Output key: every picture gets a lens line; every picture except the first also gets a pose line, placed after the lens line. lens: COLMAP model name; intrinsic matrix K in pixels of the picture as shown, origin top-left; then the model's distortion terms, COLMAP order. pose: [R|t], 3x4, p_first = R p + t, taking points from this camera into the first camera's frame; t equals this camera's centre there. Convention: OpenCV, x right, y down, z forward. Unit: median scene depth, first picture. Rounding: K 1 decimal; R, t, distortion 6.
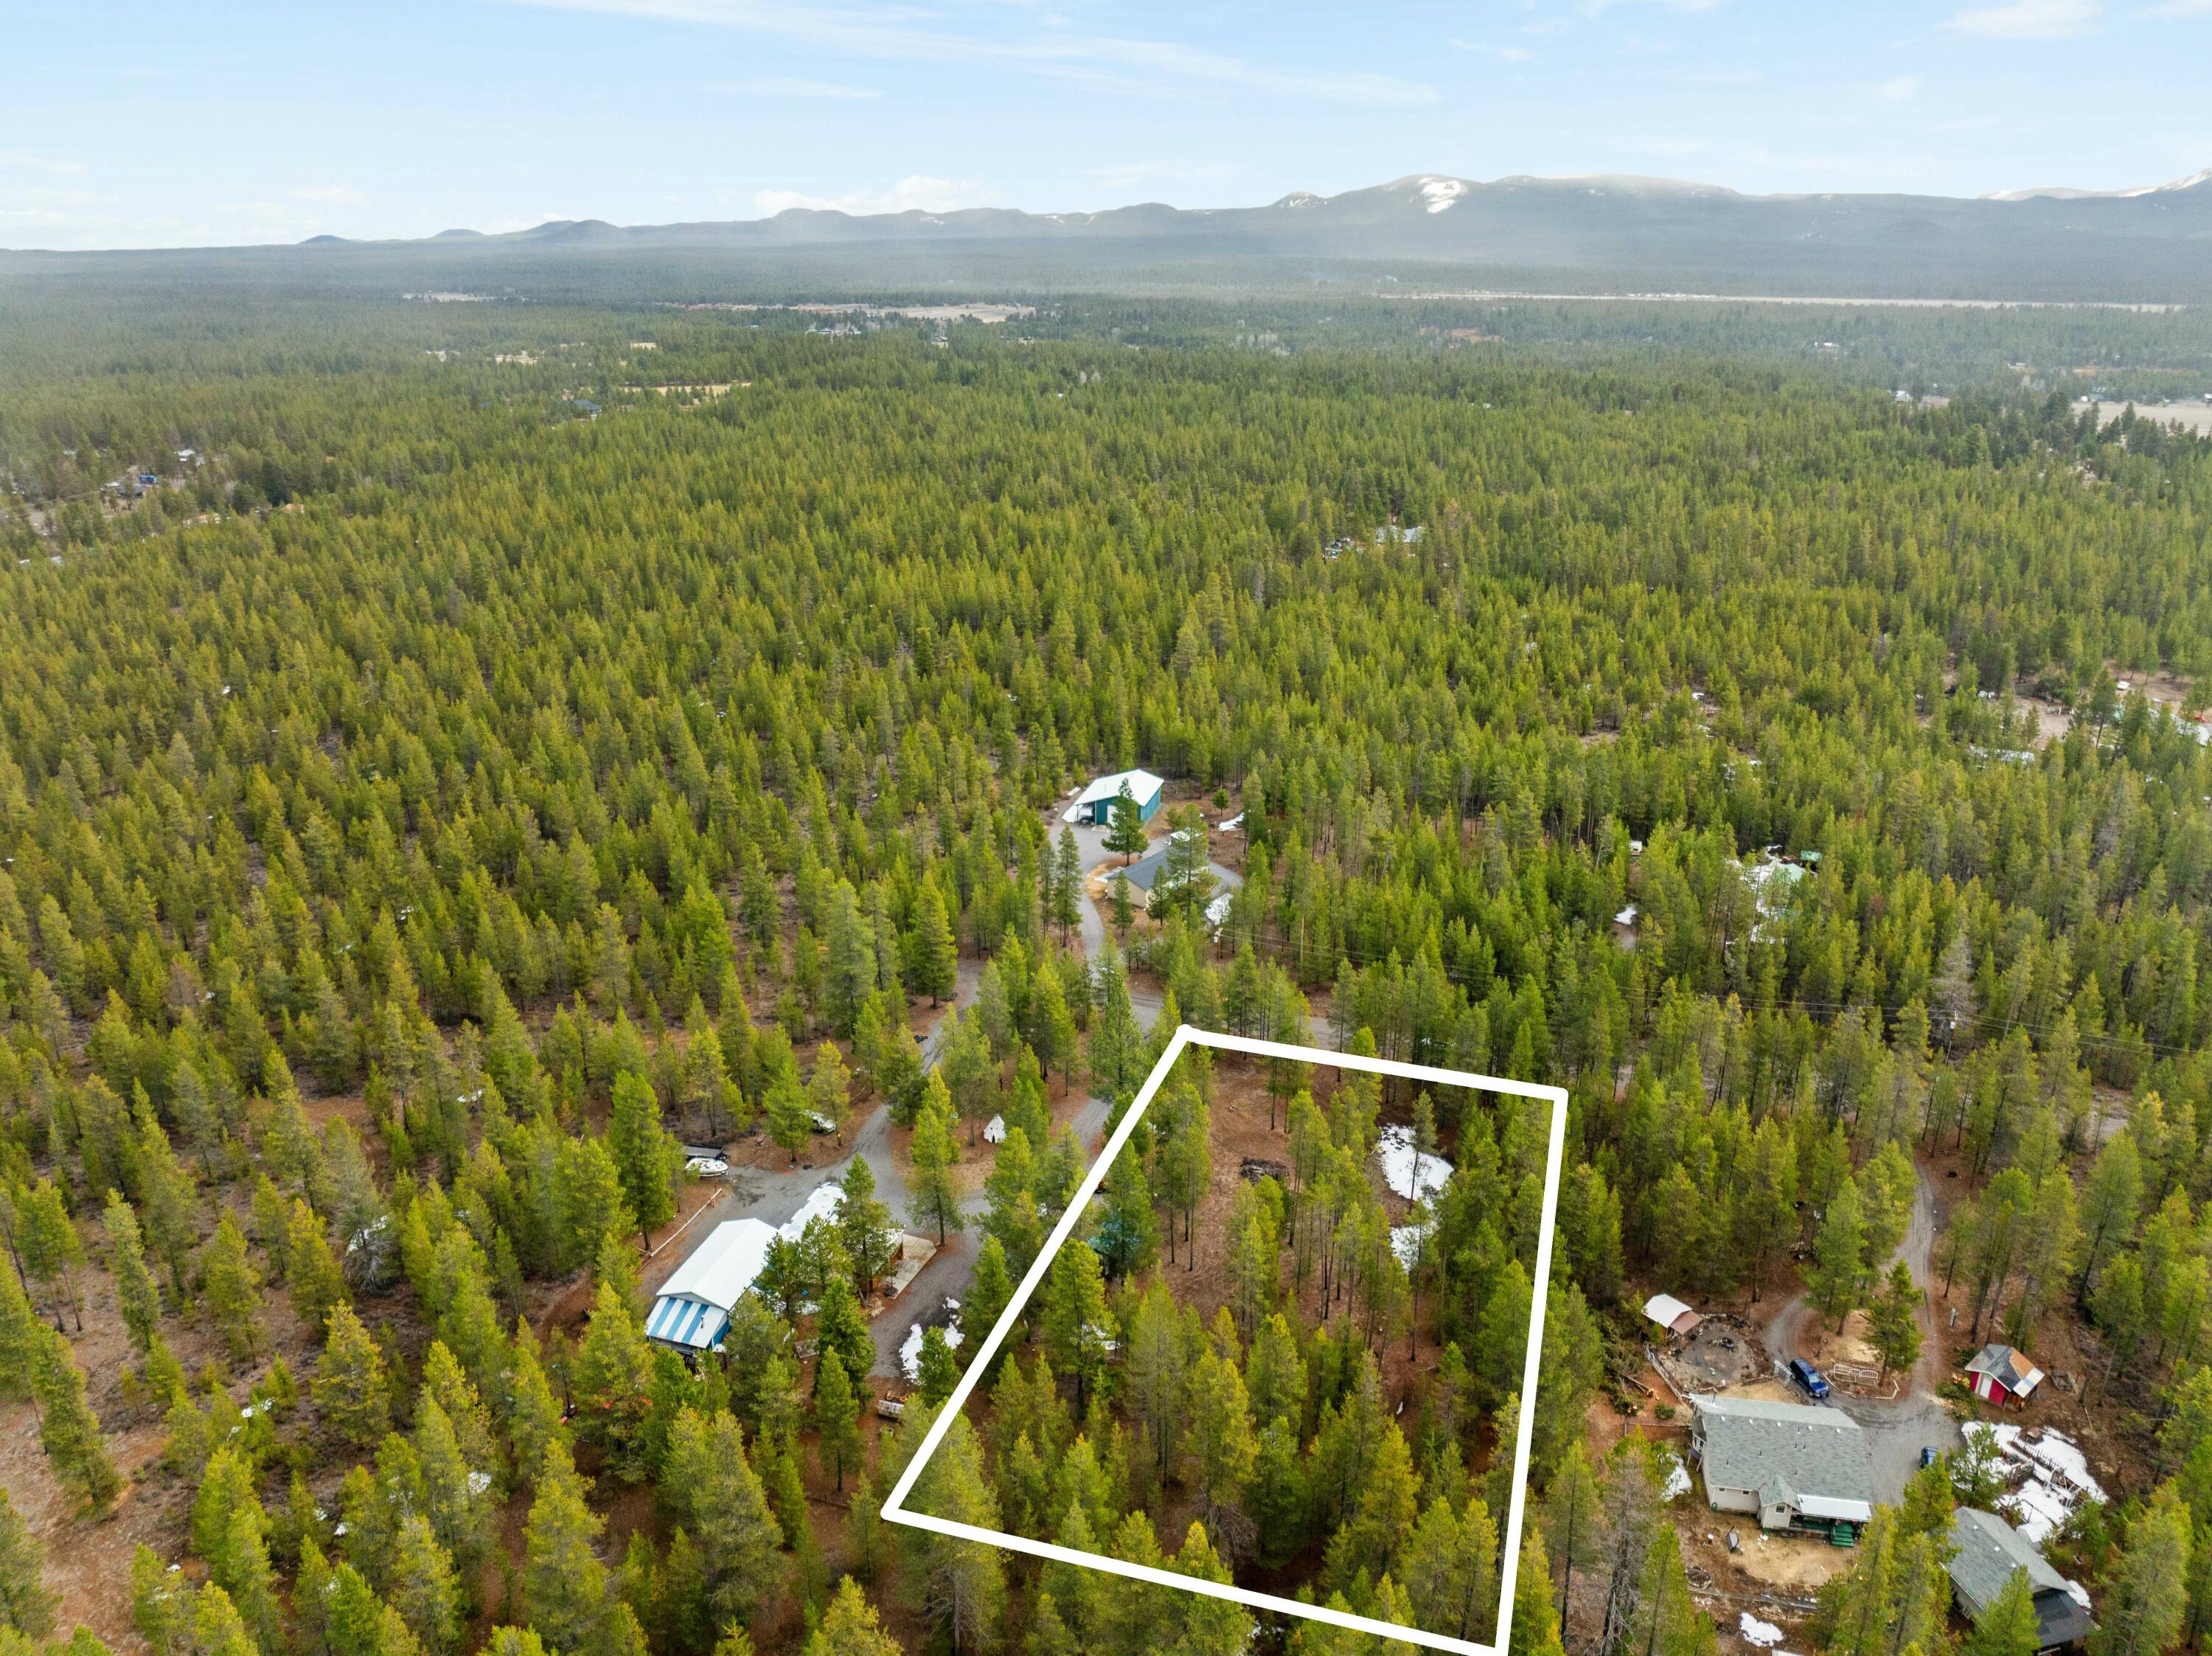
lens RADIAL K [[1564.5, 0, 1106.0], [0, 1564.5, 828.0], [0, 0, 1]] dist [-0.060001, 0.028551]
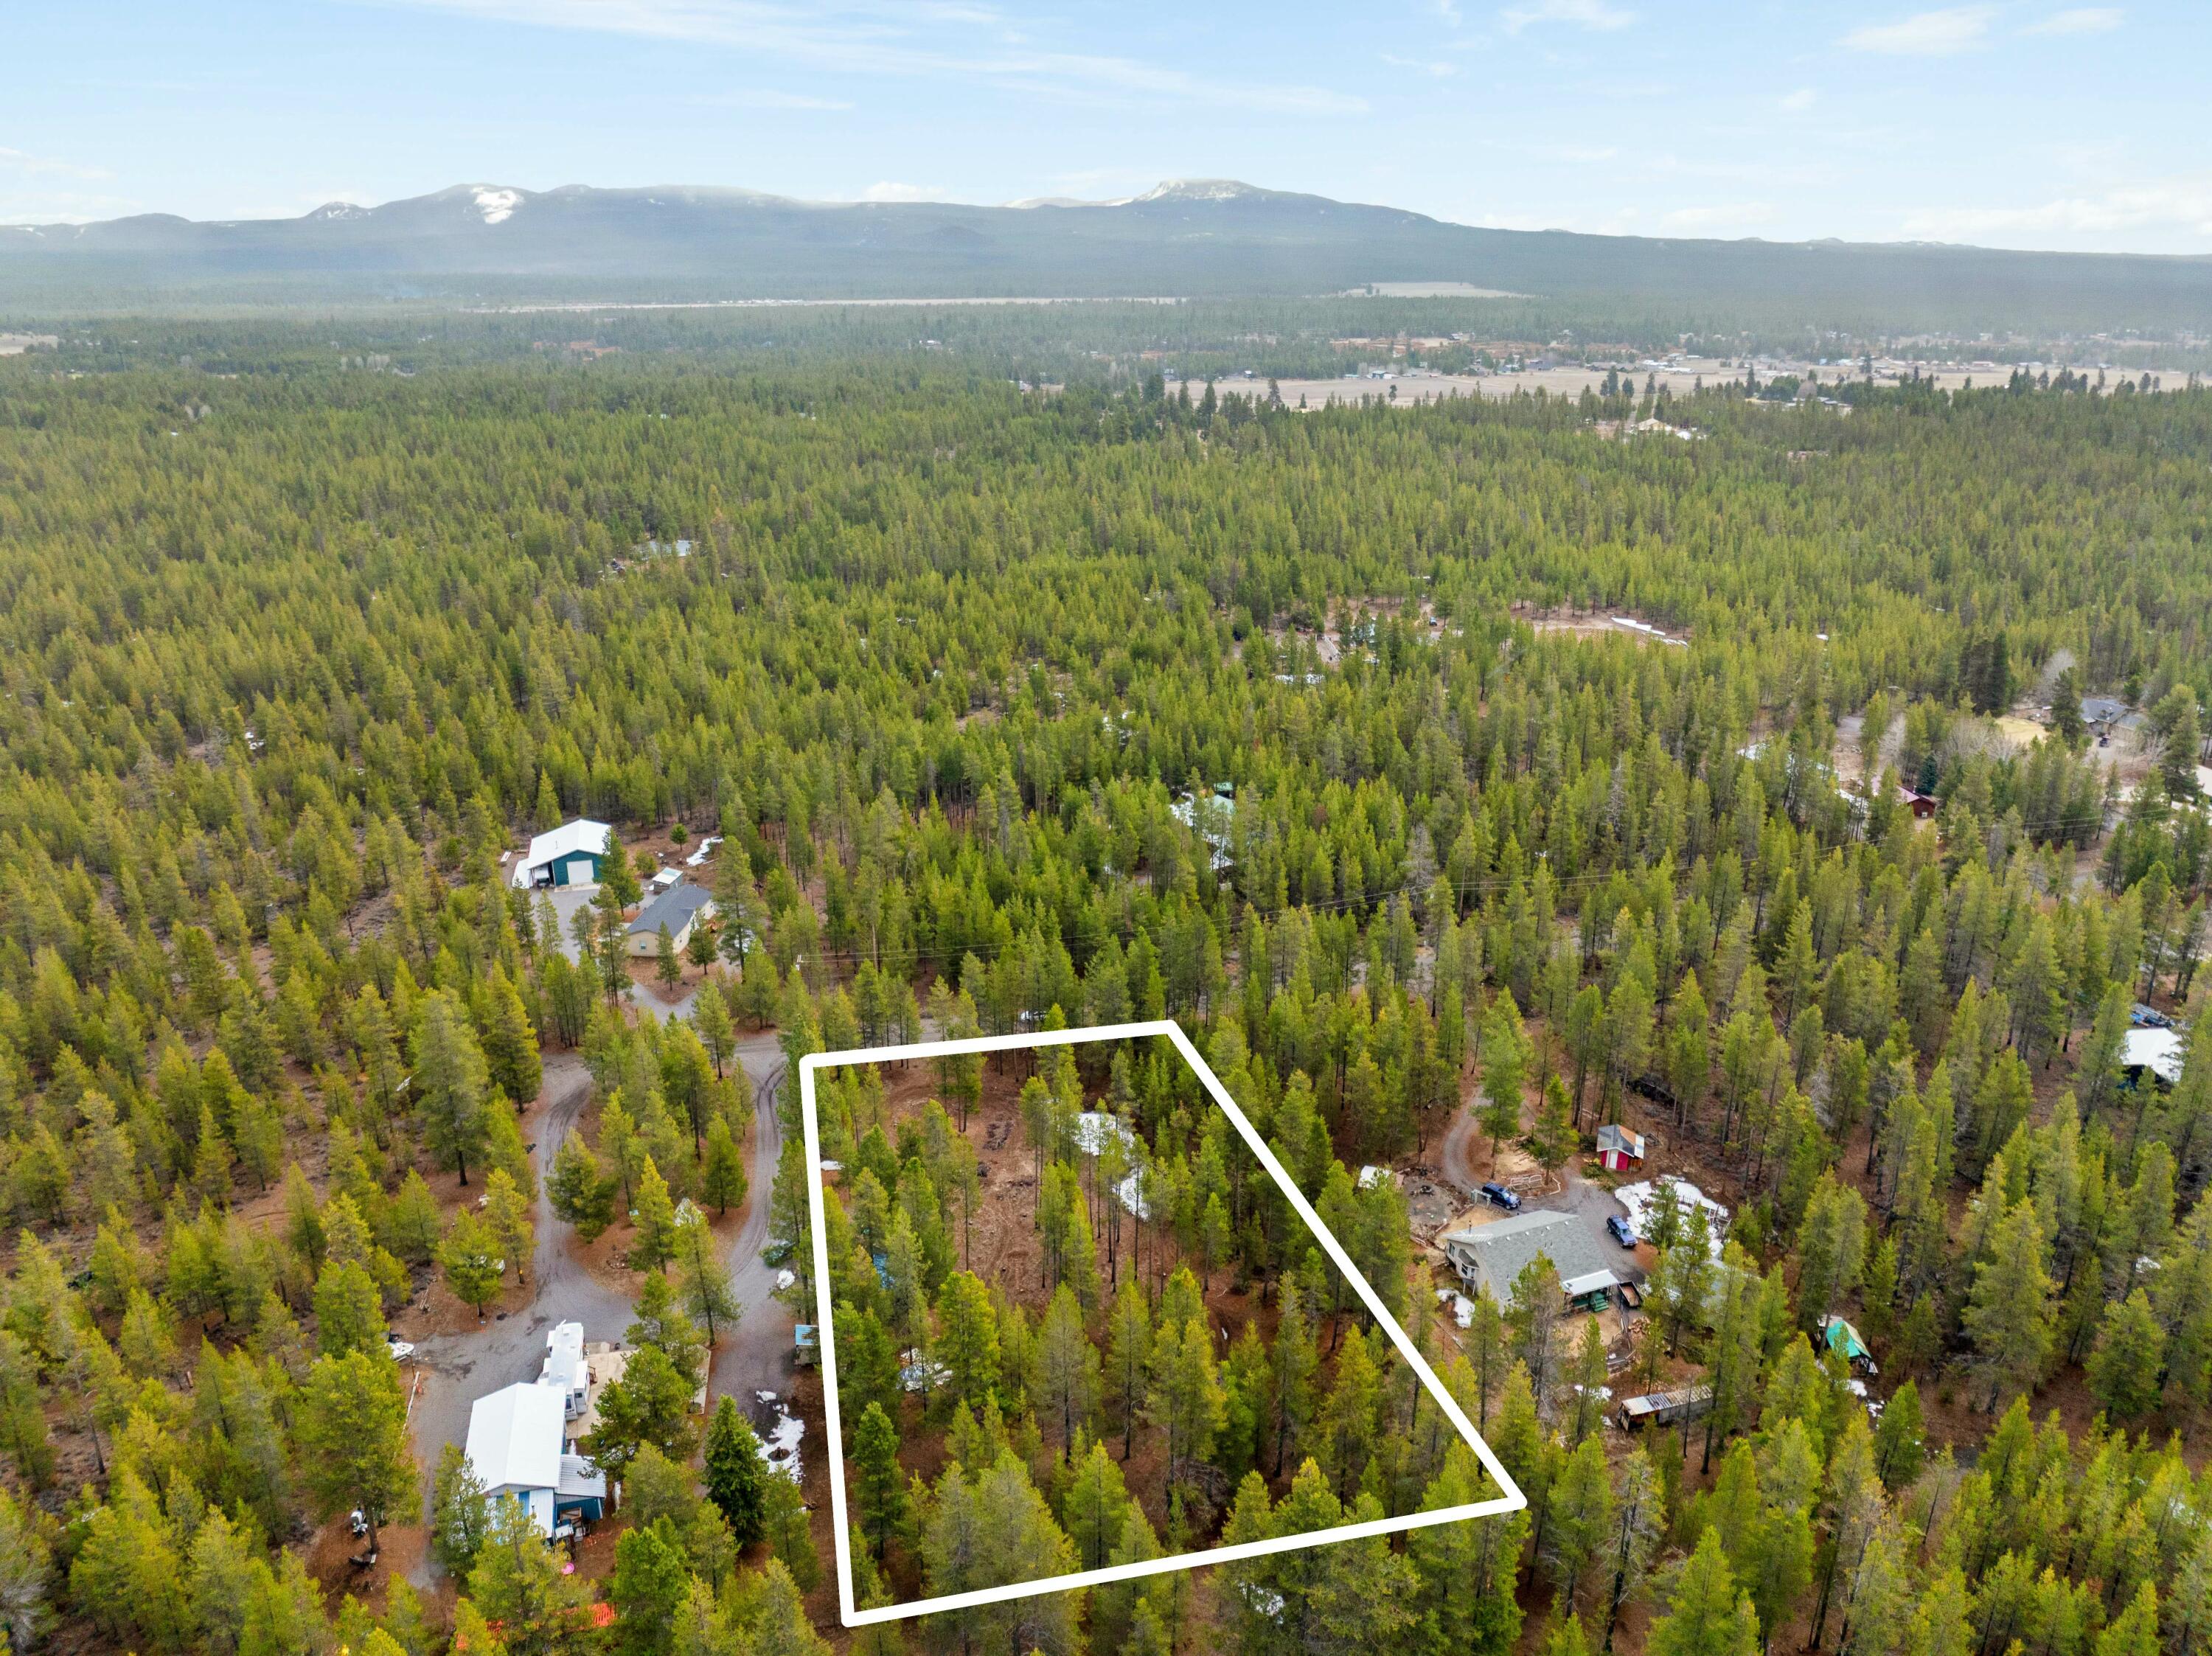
lens RADIAL K [[1545.7, 0, 1106.0], [0, 1545.7, 828.0], [0, 0, 1]] dist [-0.037718, 0.005842]
pose [[0.851206, -0.181042, 0.492617, -0.174874], [0.182281, 0.982170, 0.045990, -0.018571], [-0.492160, 0.050648, 0.869030, 0.045418]]
